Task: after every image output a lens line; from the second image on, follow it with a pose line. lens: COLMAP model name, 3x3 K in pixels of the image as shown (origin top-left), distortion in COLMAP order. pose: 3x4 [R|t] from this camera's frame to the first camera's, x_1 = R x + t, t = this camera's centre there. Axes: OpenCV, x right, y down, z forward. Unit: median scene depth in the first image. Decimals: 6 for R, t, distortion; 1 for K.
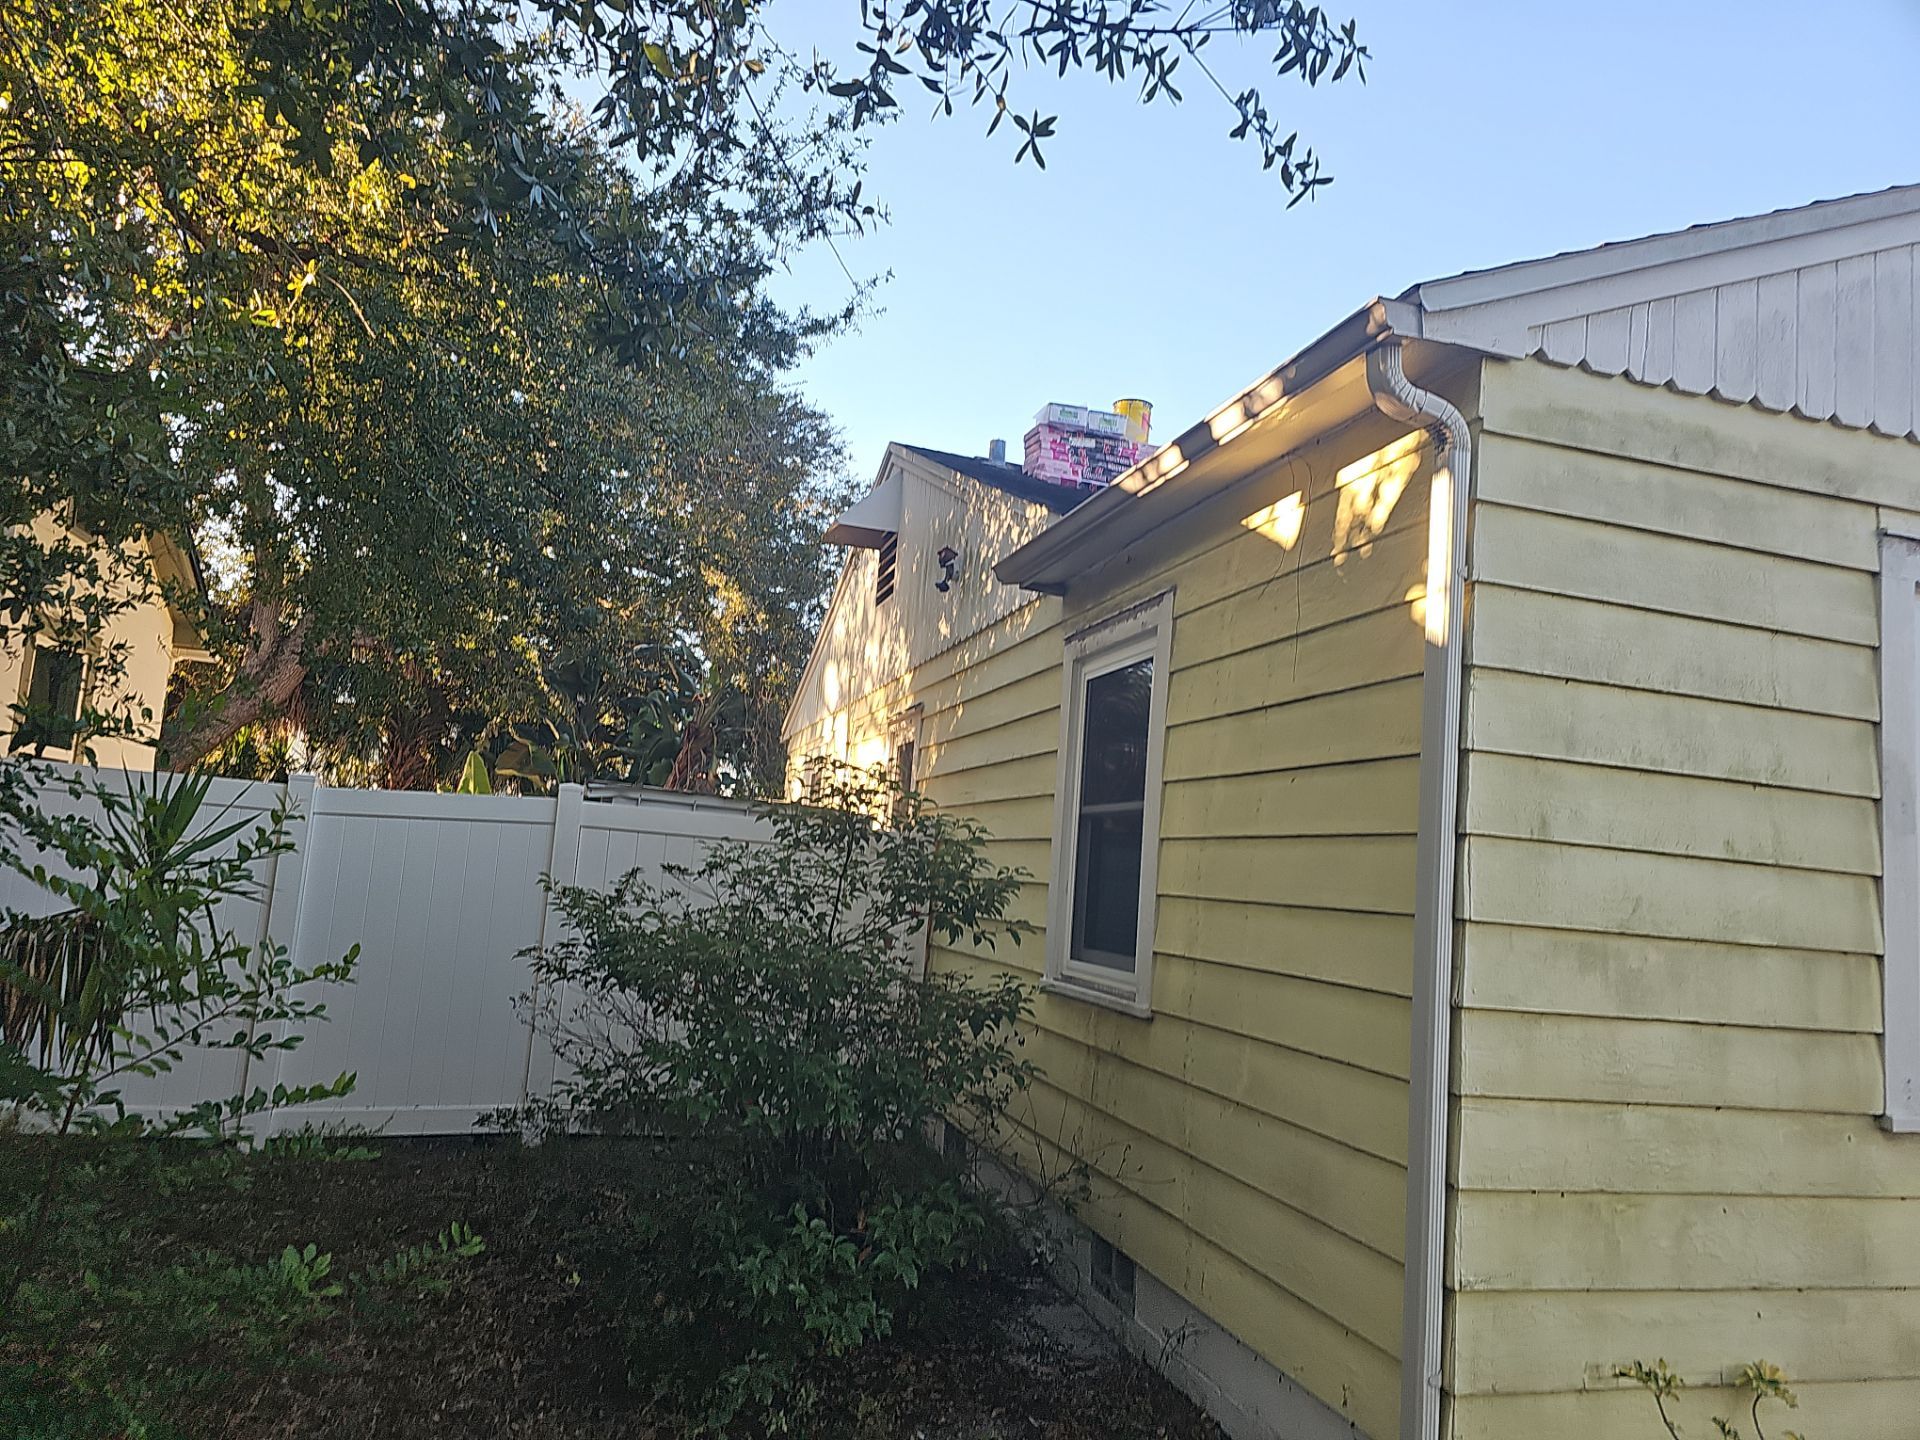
lens RADIAL K [[1319.5, 0, 967.3], [0, 1319.5, 726.5], [0, 0, 1]] dist [0.032327, -0.005304]
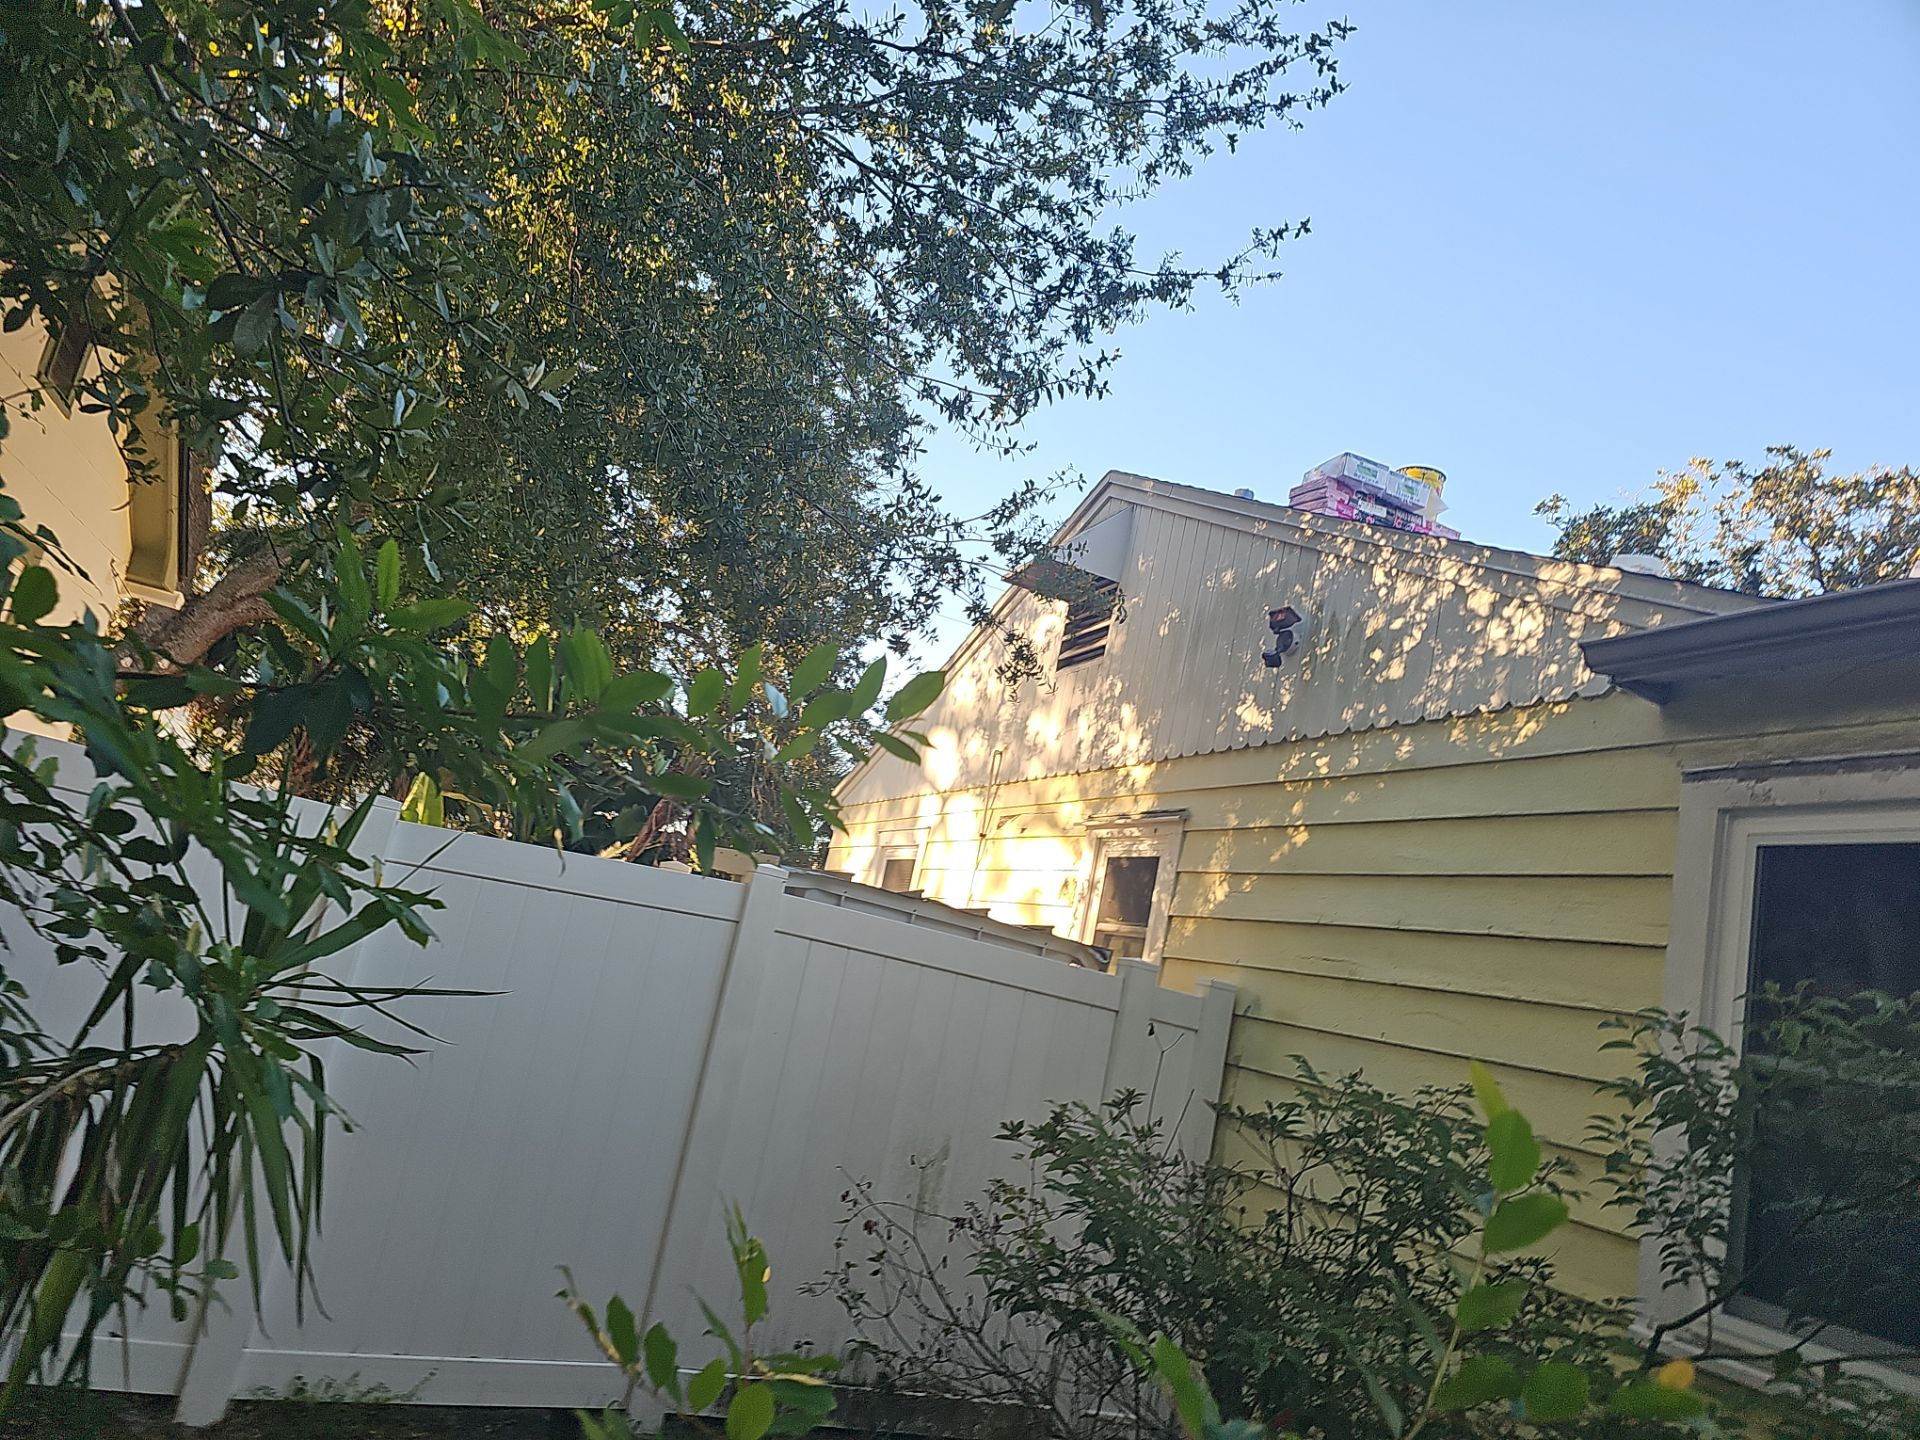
lens RADIAL K [[1319.5, 0, 960.8], [0, 1319.5, 709.7], [0, 0, 1]] dist [0.032327, -0.005304]
pose [[0.984432, 0.153465, 0.085690, -0.207375], [-0.146602, 0.985843, -0.081370, 0.005008], [-0.096964, 0.067541, 0.992994, 0.244314]]
